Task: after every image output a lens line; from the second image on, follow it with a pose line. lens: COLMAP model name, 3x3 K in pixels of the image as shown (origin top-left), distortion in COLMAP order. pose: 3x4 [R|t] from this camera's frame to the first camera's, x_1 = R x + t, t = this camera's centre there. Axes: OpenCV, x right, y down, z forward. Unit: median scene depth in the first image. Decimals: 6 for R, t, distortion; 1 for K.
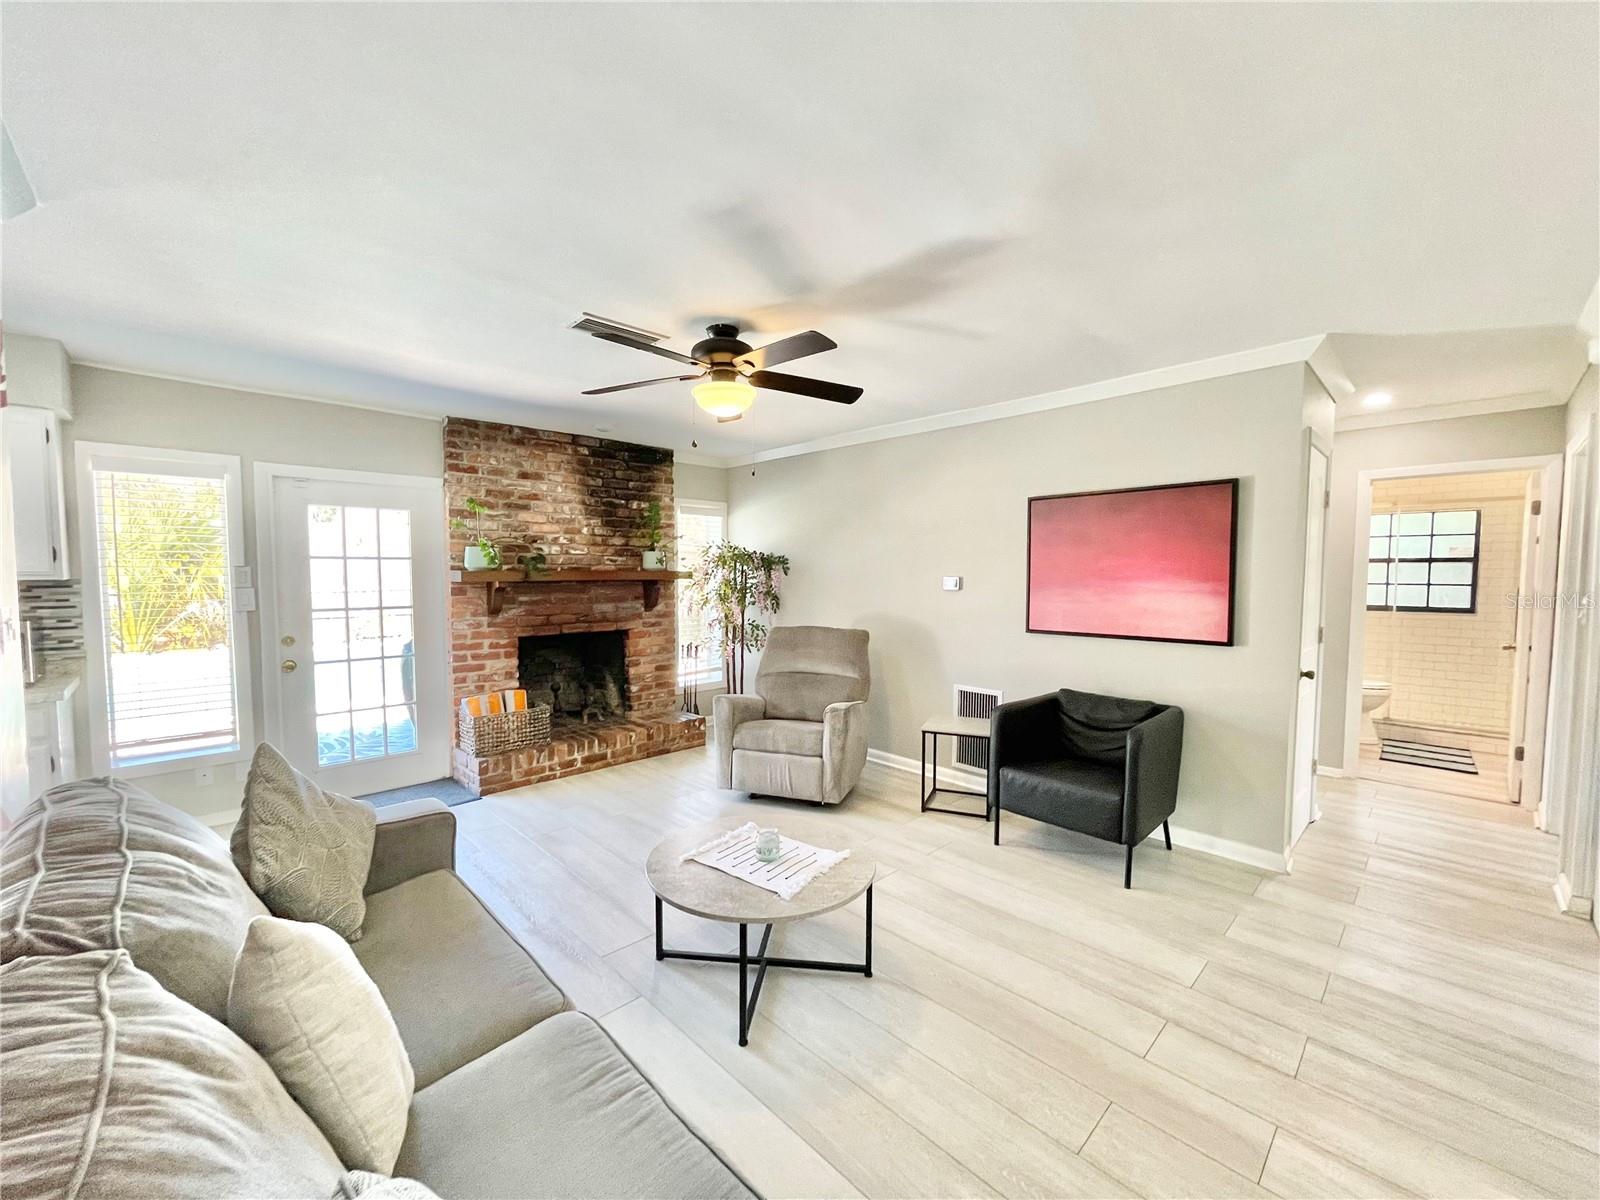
lens RADIAL K [[641.8, 0, 797.8], [0, 641.8, 608.7], [0, 0, 1]] dist [-0.002447, 0.000770]
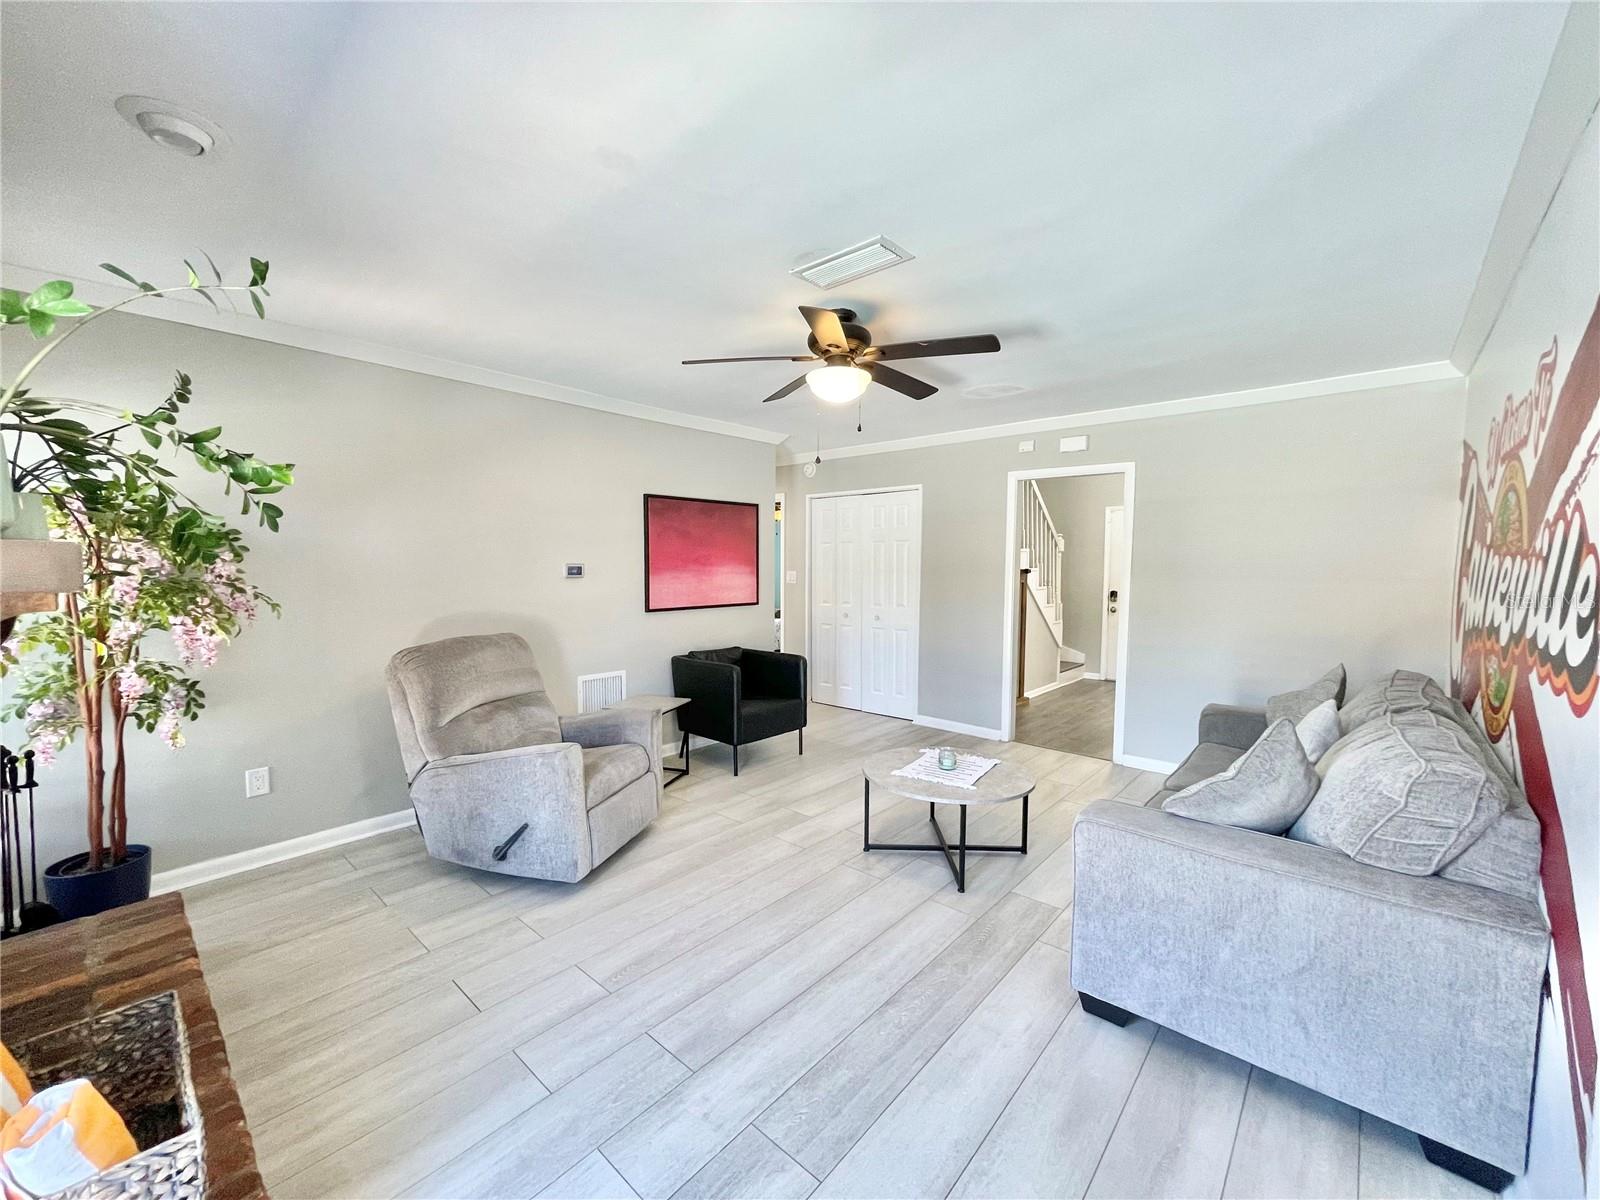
lens RADIAL K [[641.8, 0, 763.8], [0, 641.8, 611.8], [0, 0, 1]] dist [-0.002447, 0.000770]
pose [[-0.039013, -0.072778, 0.996585, -0.670445], [0.057954, 0.995500, 0.074968, -0.031856], [-0.997557, 0.060681, -0.034620, 0.702767]]
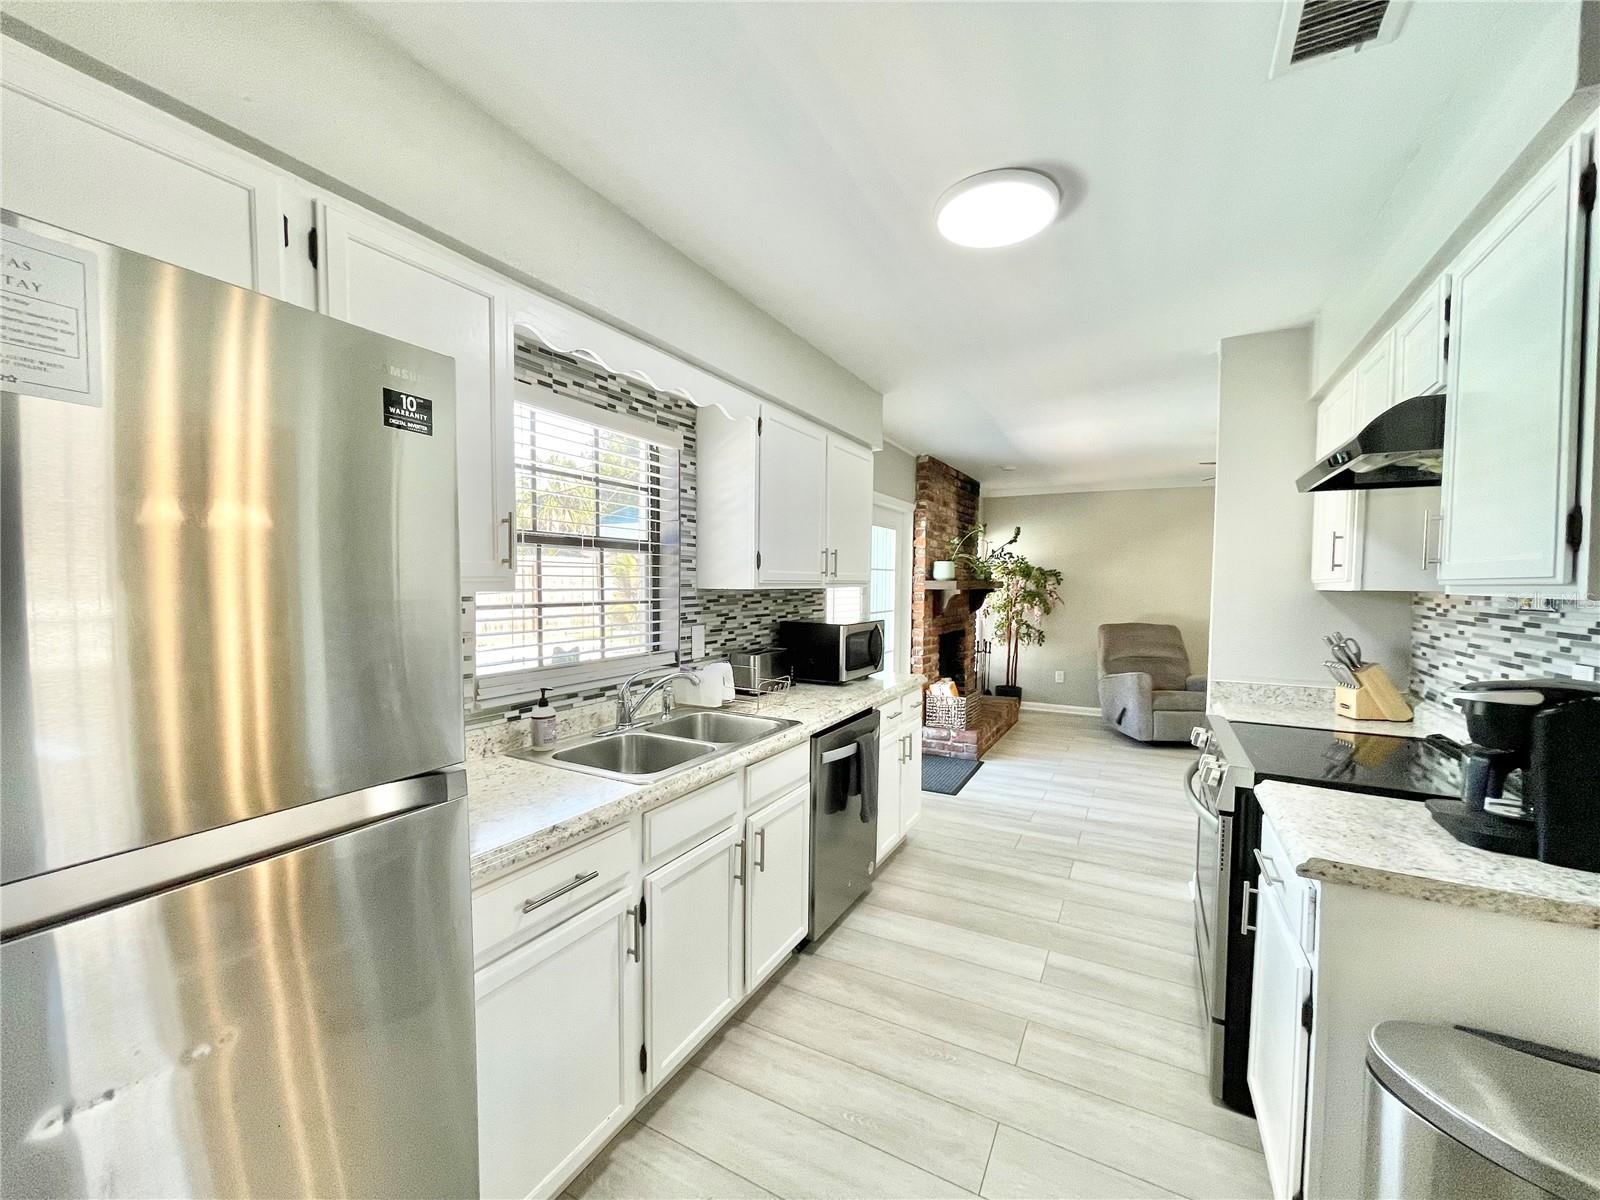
lens RADIAL K [[641.8, 0, 793.4], [0, 641.8, 604.2], [0, 0, 1]] dist [-0.002447, 0.000770]
pose [[0.958337, -0.002578, 0.285627, -1.068259], [0.006858, 0.999879, -0.013987, 0.001711], [-0.285556, 0.015363, 0.958239, -0.100184]]
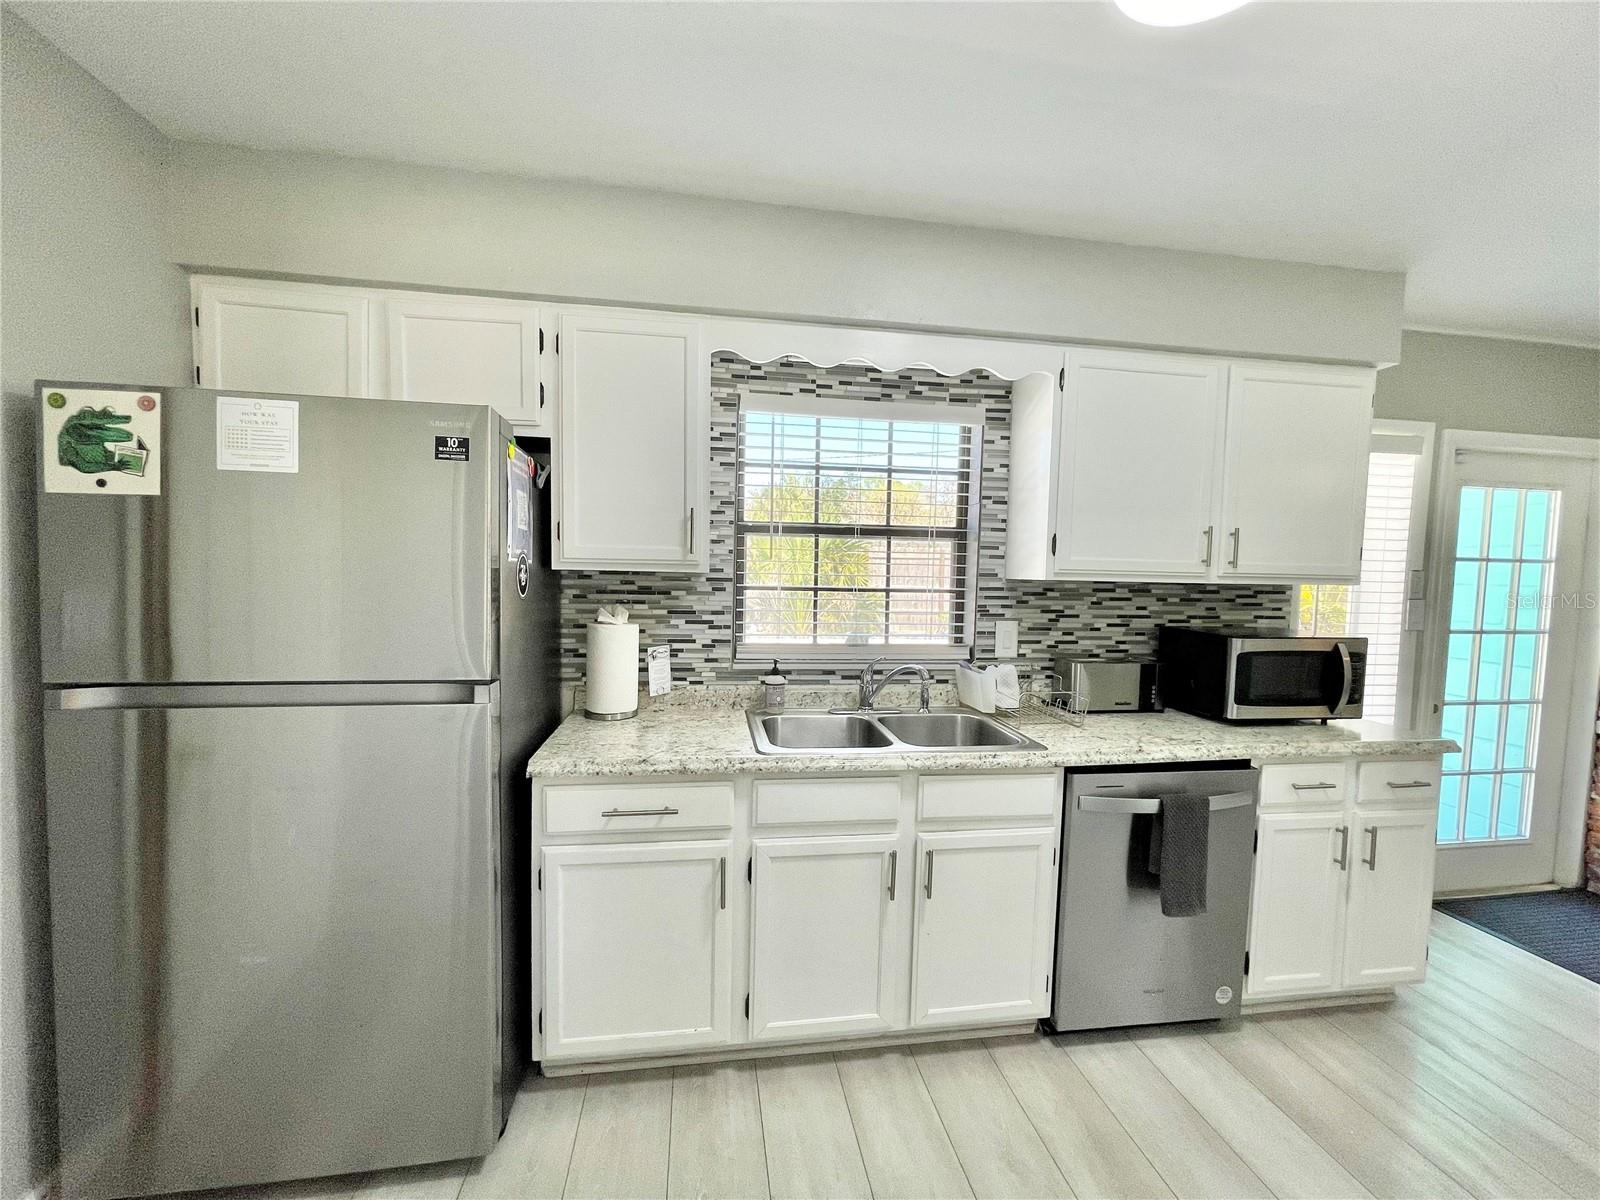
lens RADIAL K [[641.8, 0, 798.7], [0, 641.8, 604.5], [0, 0, 1]] dist [-0.002447, 0.000770]
pose [[0.809544, 0.048541, -0.585050, -0.808071], [-0.051720, 0.998598, 0.011287, 0.002177], [0.584777, 0.021121, 0.810919, -0.030685]]
